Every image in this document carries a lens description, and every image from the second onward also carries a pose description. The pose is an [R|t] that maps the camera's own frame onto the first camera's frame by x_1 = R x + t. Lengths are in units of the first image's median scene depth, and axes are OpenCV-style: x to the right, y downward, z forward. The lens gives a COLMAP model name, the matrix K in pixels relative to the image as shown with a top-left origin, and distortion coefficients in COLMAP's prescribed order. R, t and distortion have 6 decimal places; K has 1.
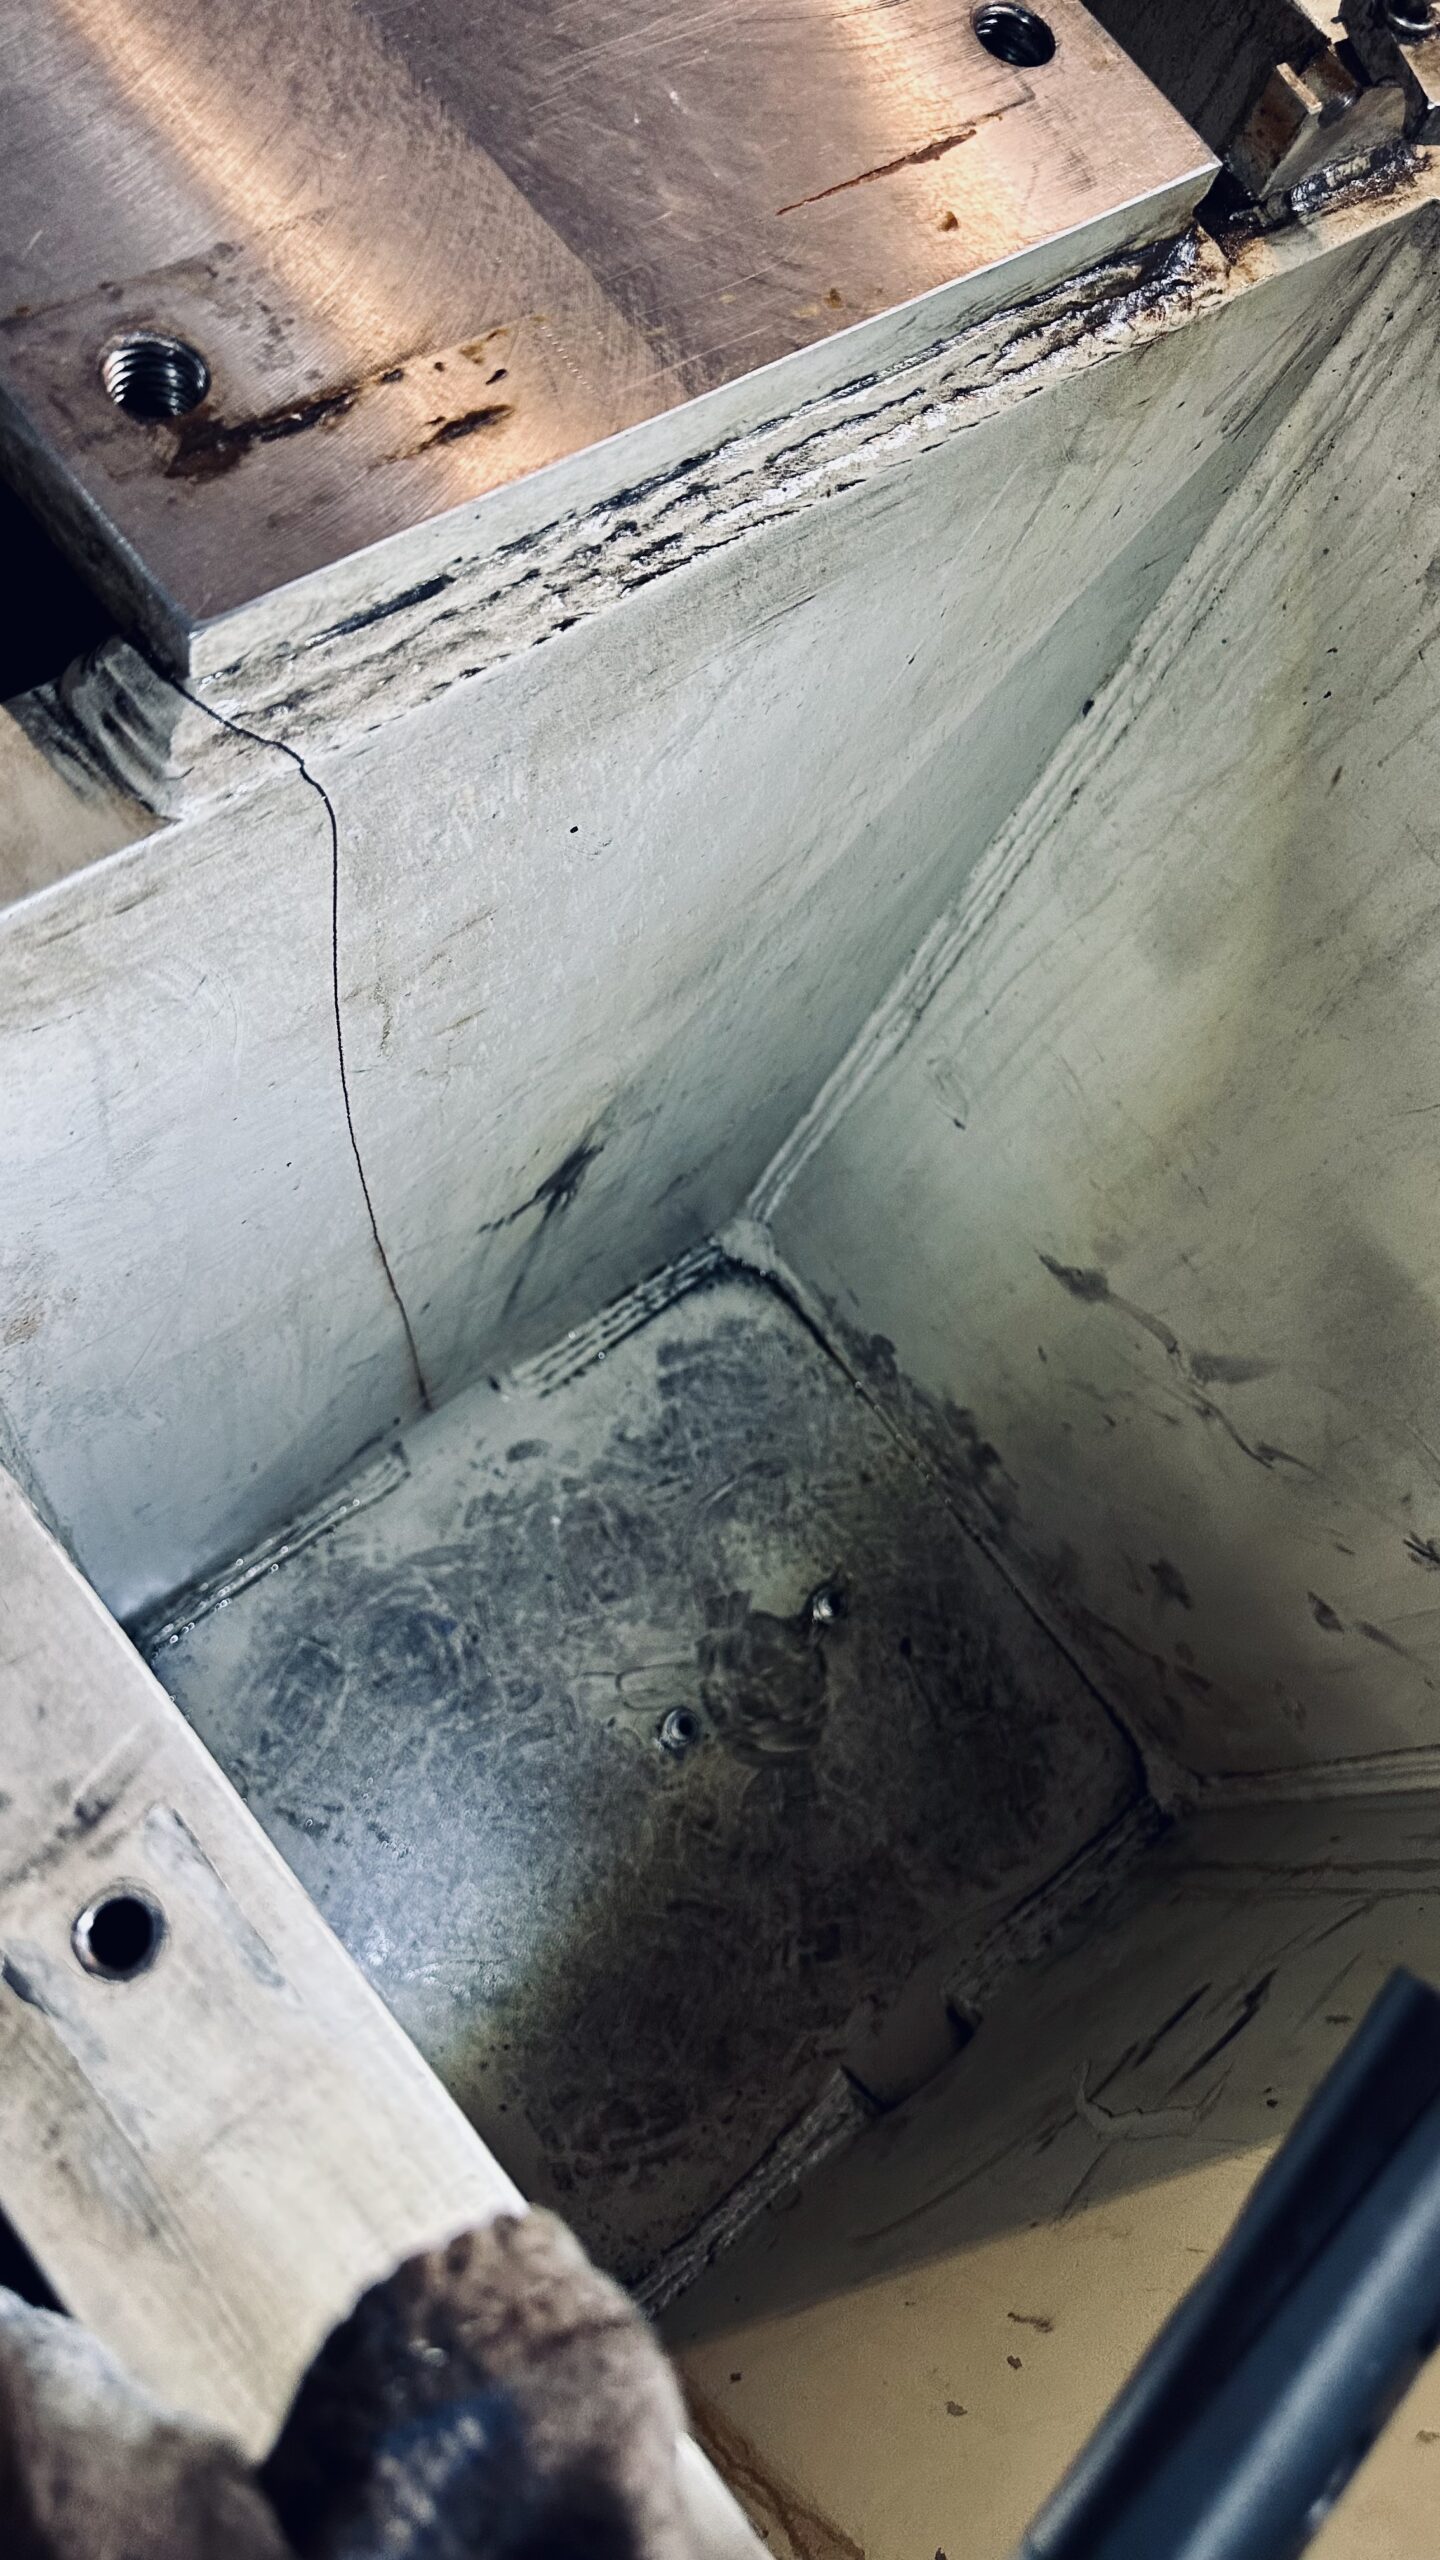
lens RADIAL K [[1858.9, 0, 719.7], [0, 1858.9, 1225.1], [0, 0, 1]] dist [-0.003461, -0.001531]
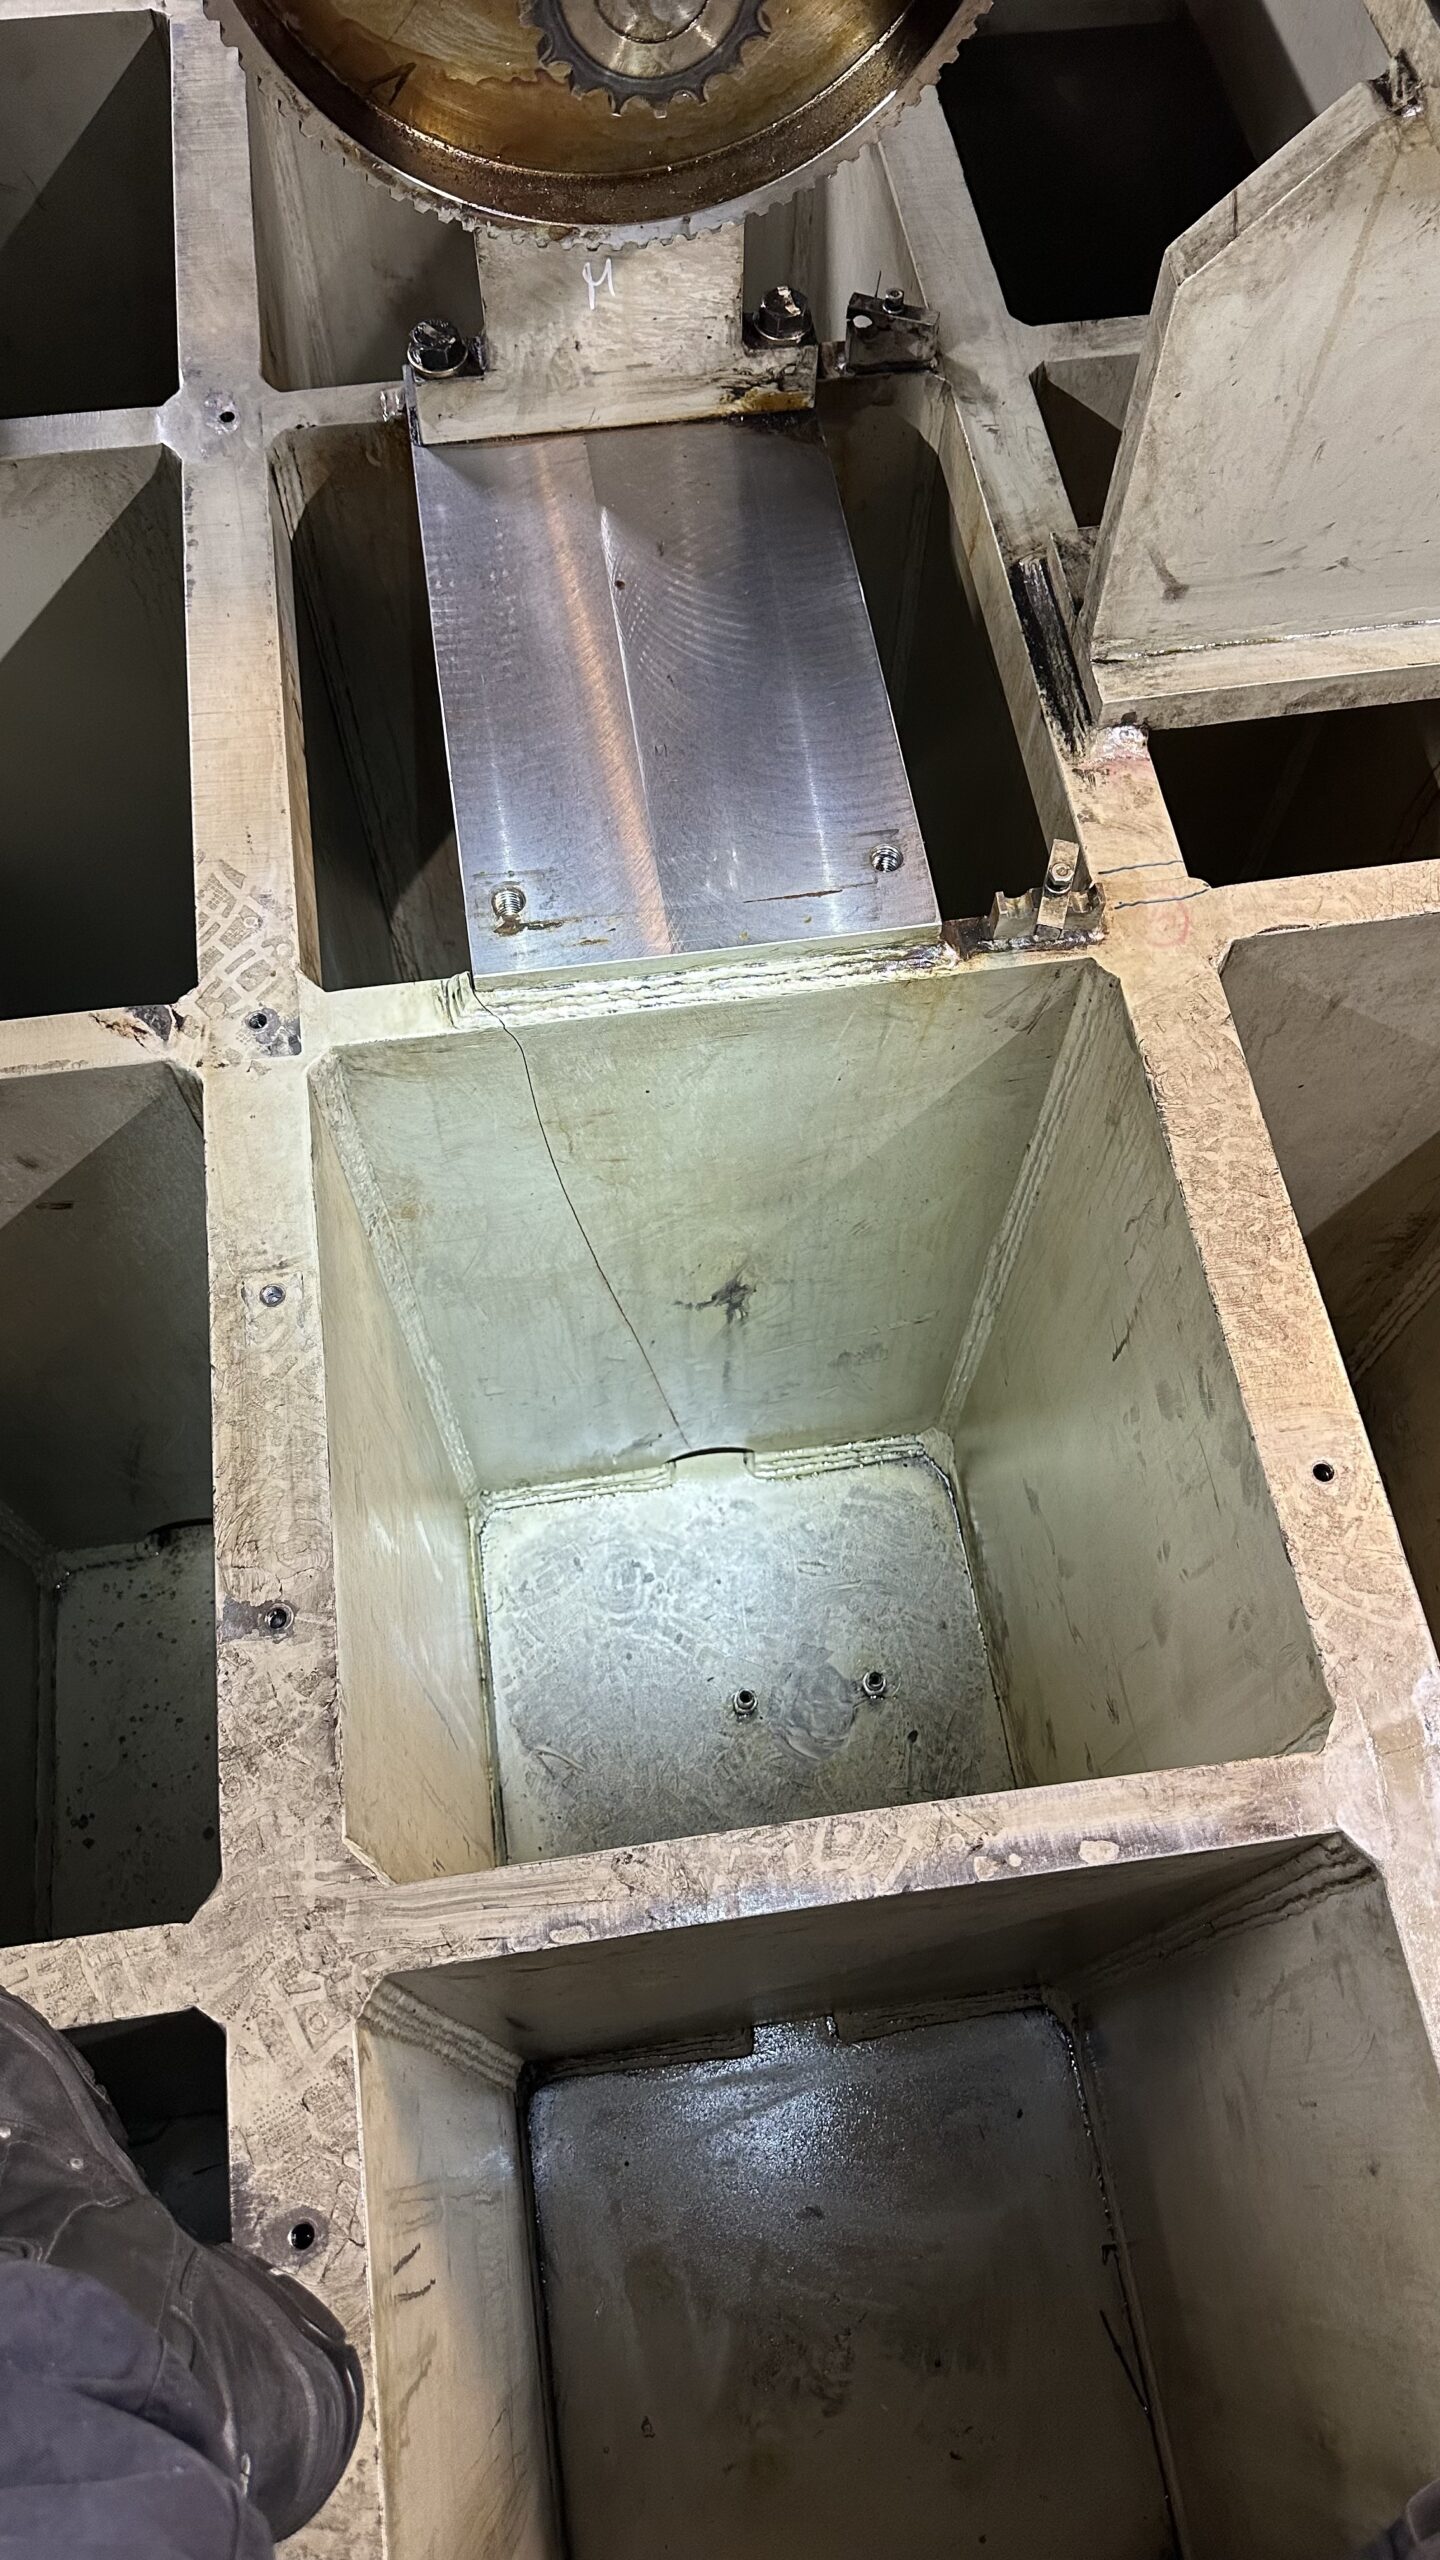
lens RADIAL K [[1858.9, 0, 719.7], [0, 1858.9, 1225.1], [0, 0, 1]] dist [-0.003461, -0.001531]
pose [[0.844724, 0.336951, -0.415819, 0.788655], [-0.406886, 0.909039, -0.089956, 0.096891], [0.347685, 0.245179, 0.904987, -0.845469]]
